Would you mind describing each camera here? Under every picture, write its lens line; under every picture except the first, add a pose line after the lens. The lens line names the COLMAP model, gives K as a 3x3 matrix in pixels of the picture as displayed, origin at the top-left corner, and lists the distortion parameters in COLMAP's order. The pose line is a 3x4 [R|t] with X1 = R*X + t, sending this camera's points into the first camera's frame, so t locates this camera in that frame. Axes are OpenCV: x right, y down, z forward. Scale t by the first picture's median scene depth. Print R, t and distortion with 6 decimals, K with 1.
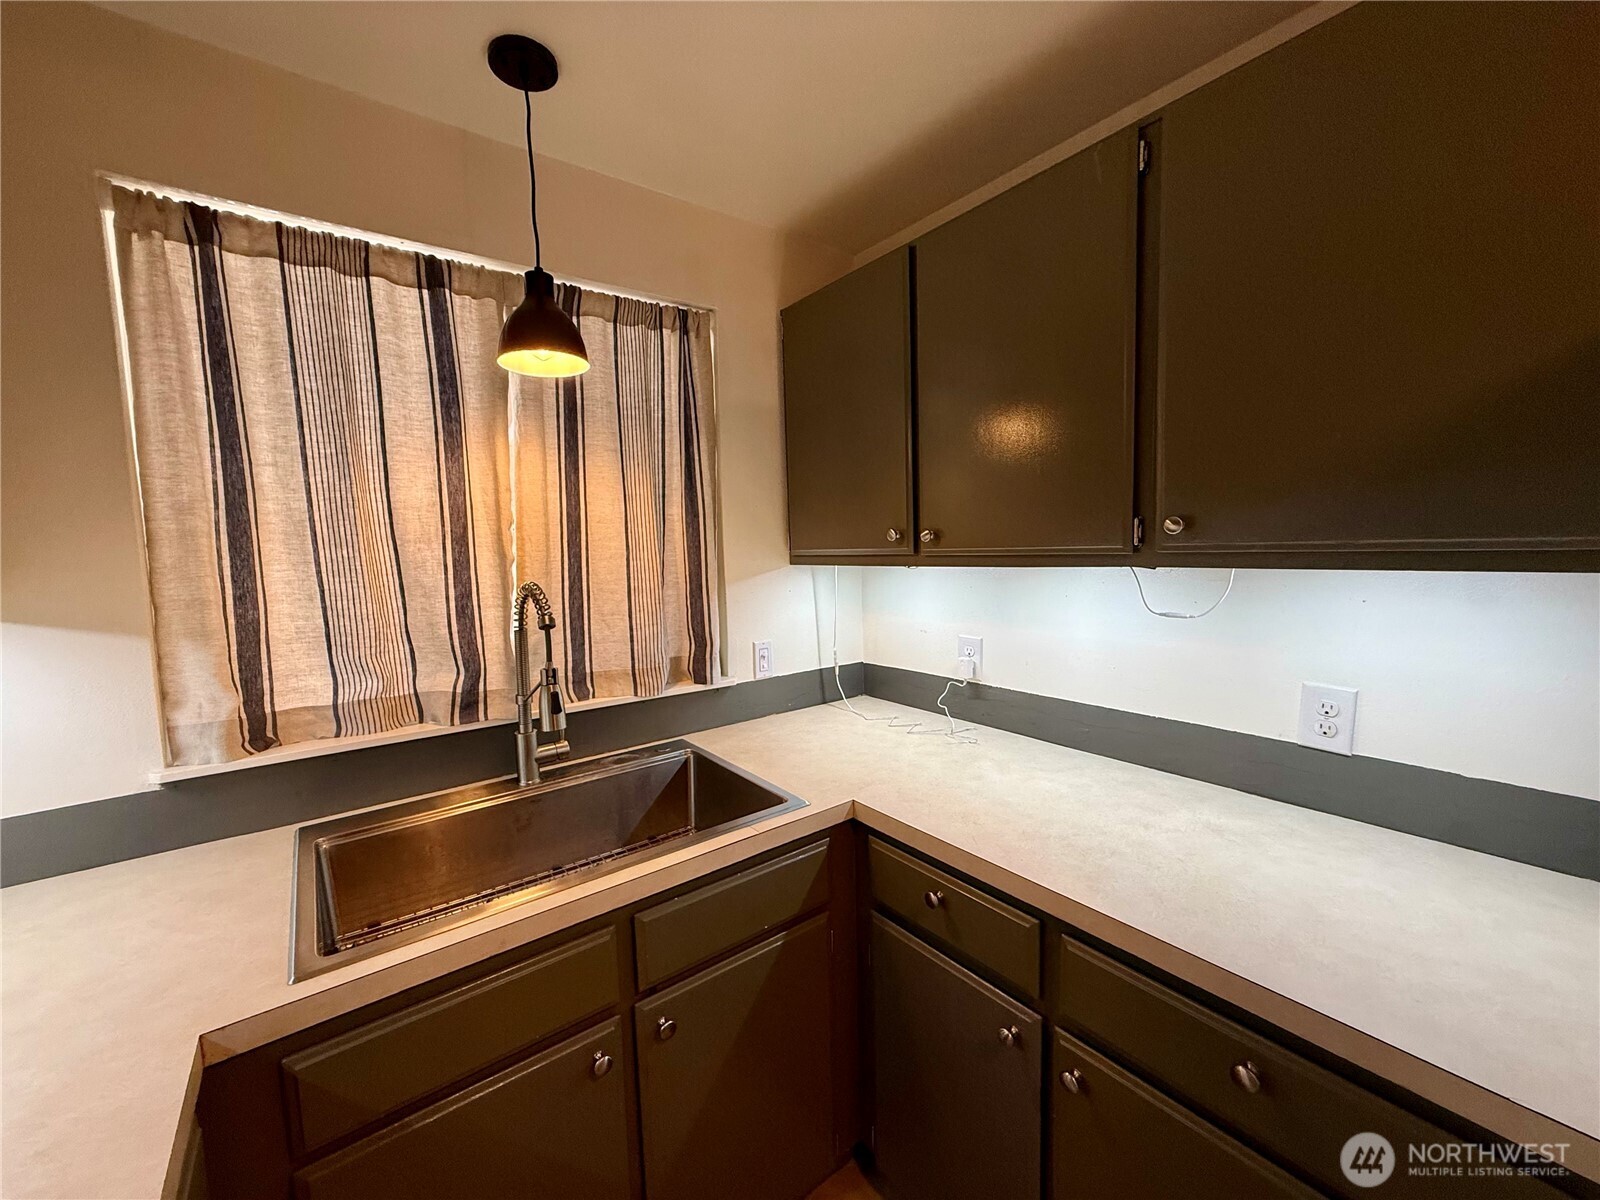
lens RADIAL K [[637.8, 0, 798.6], [0, 637.8, 598.4], [0, 0, 1]] dist [-0.001441, 0.000060]
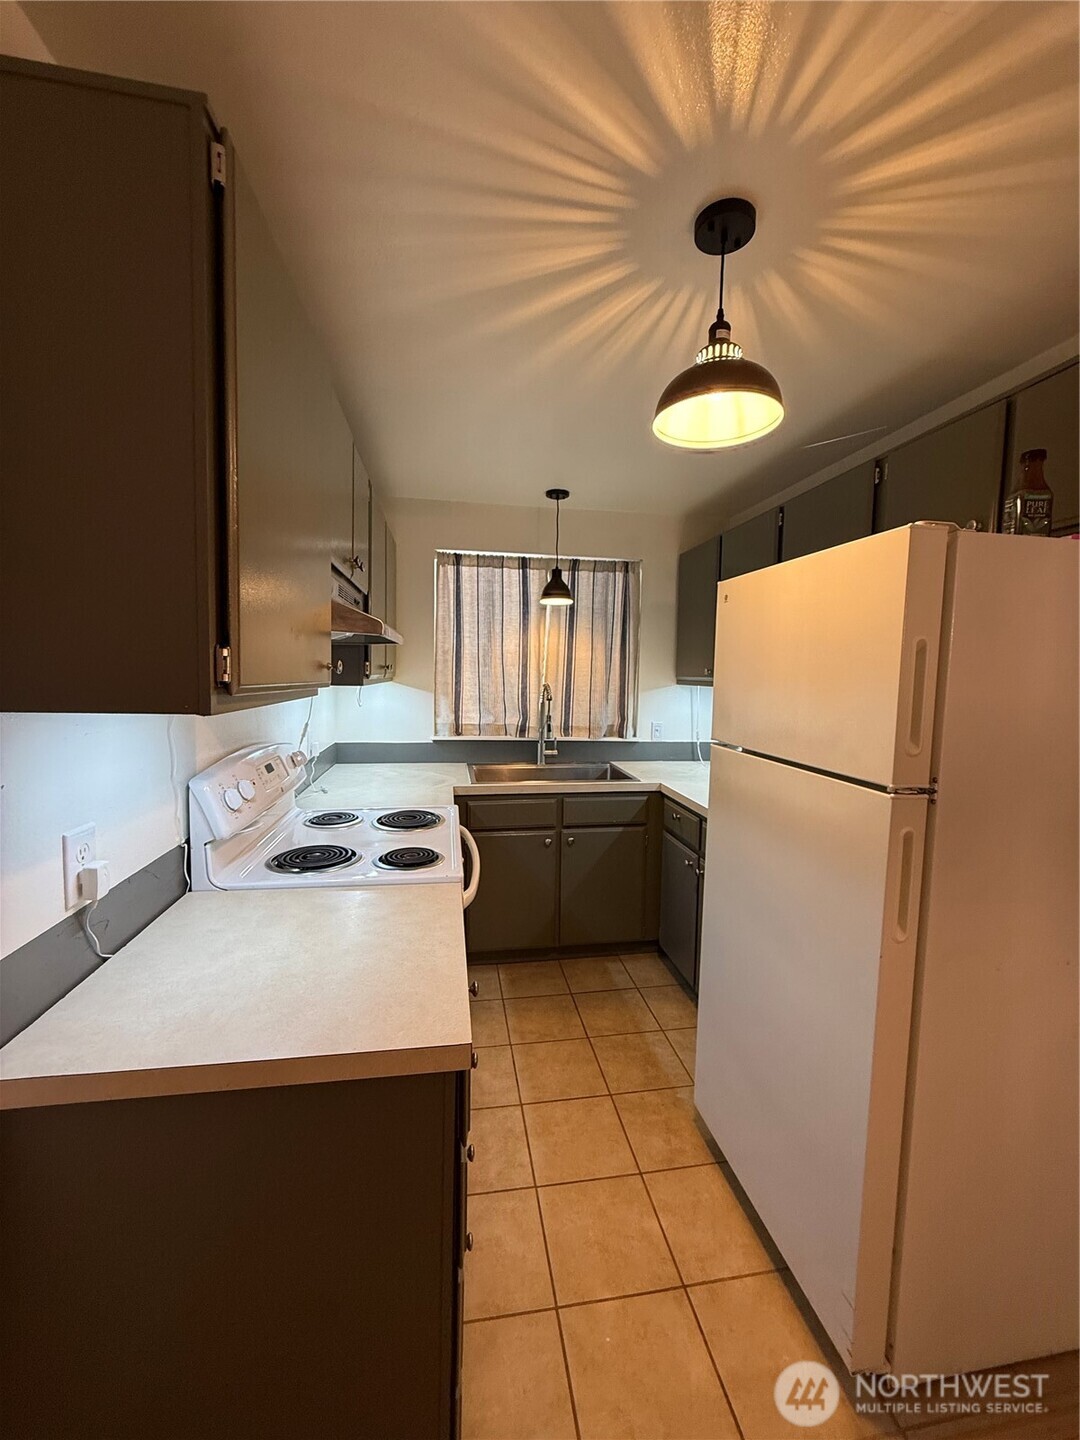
lens RADIAL K [[574.0, 0, 543.6], [0, 574.0, 717.3], [0, 0, 1]] dist [-0.001441, 0.000060]
pose [[0.884030, 0.080685, -0.460415, 0.664061], [-0.082382, 0.996465, 0.016445, 0.076229], [0.460114, 0.023392, 0.887552, -1.087392]]
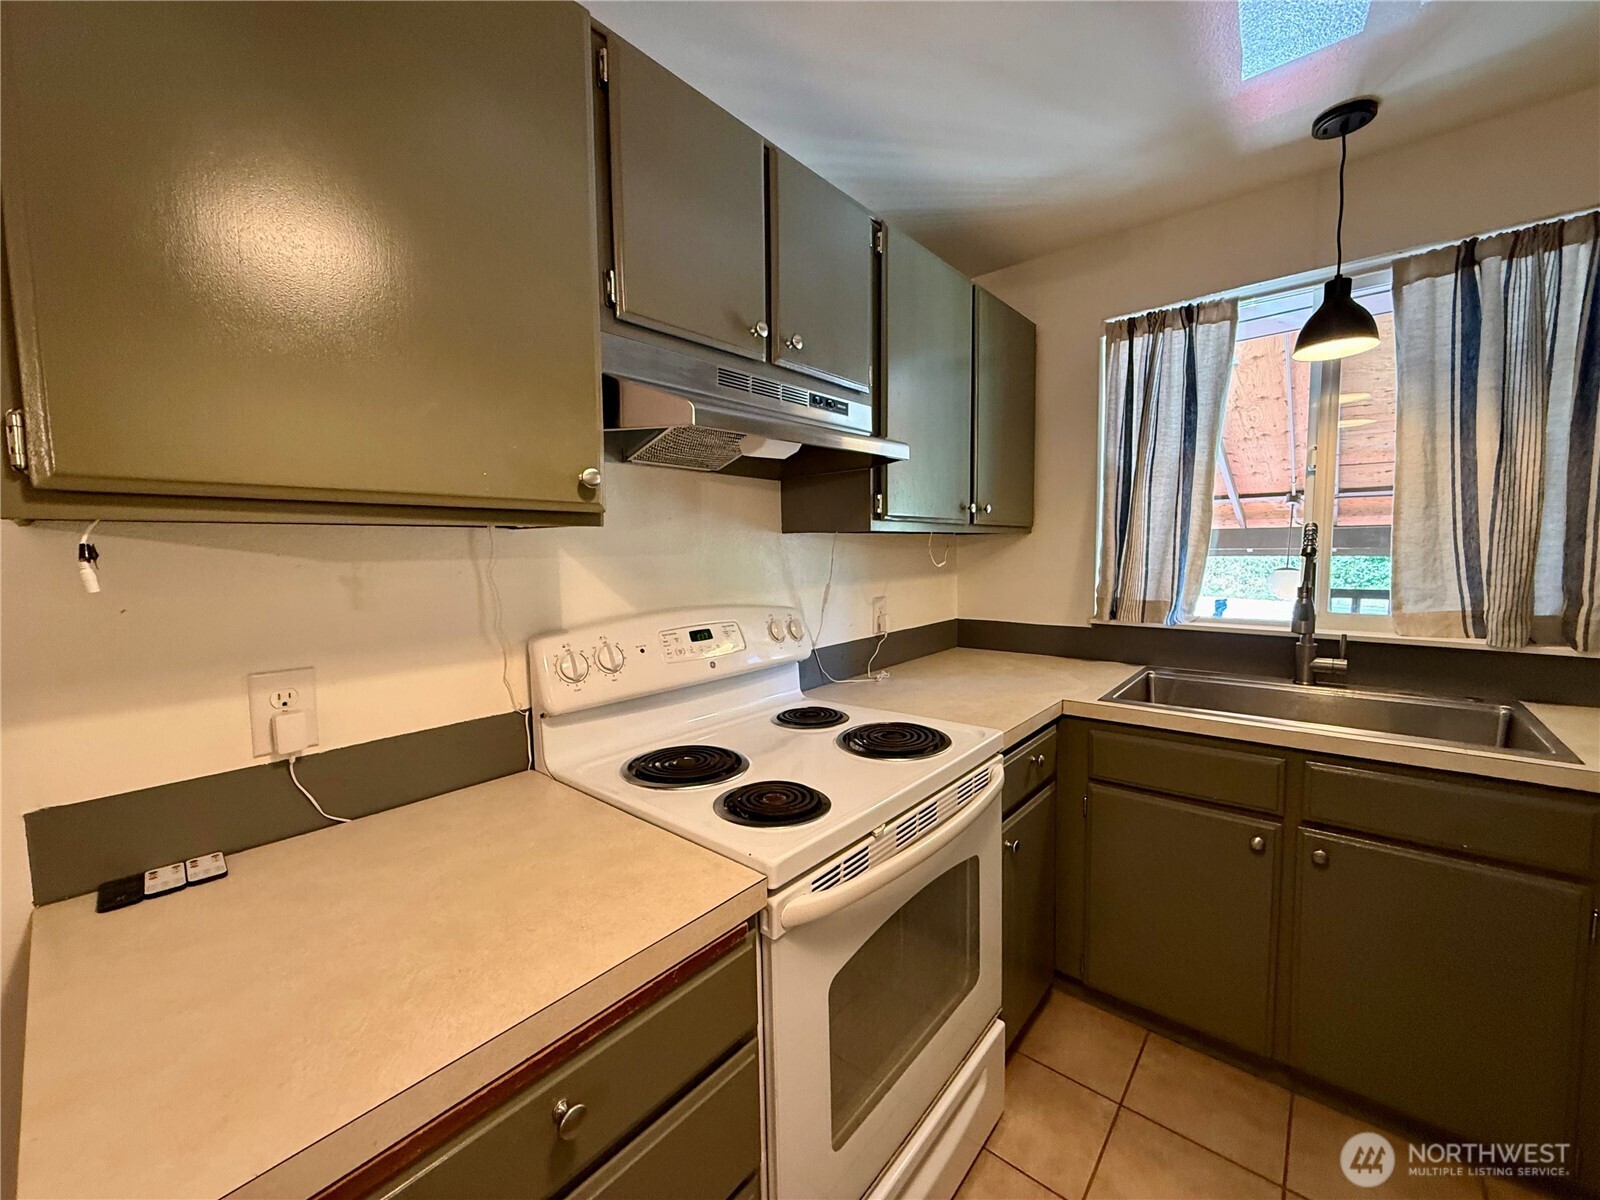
lens RADIAL K [[637.8, 0, 788.4], [0, 637.8, 600.1], [0, 0, 1]] dist [-0.001441, 0.000060]
pose [[0.204864, 0.104363, -0.973211, 0.638481], [-0.071596, 0.993234, 0.091439, 0.089445], [0.976168, 0.050946, 0.210950, -0.301187]]
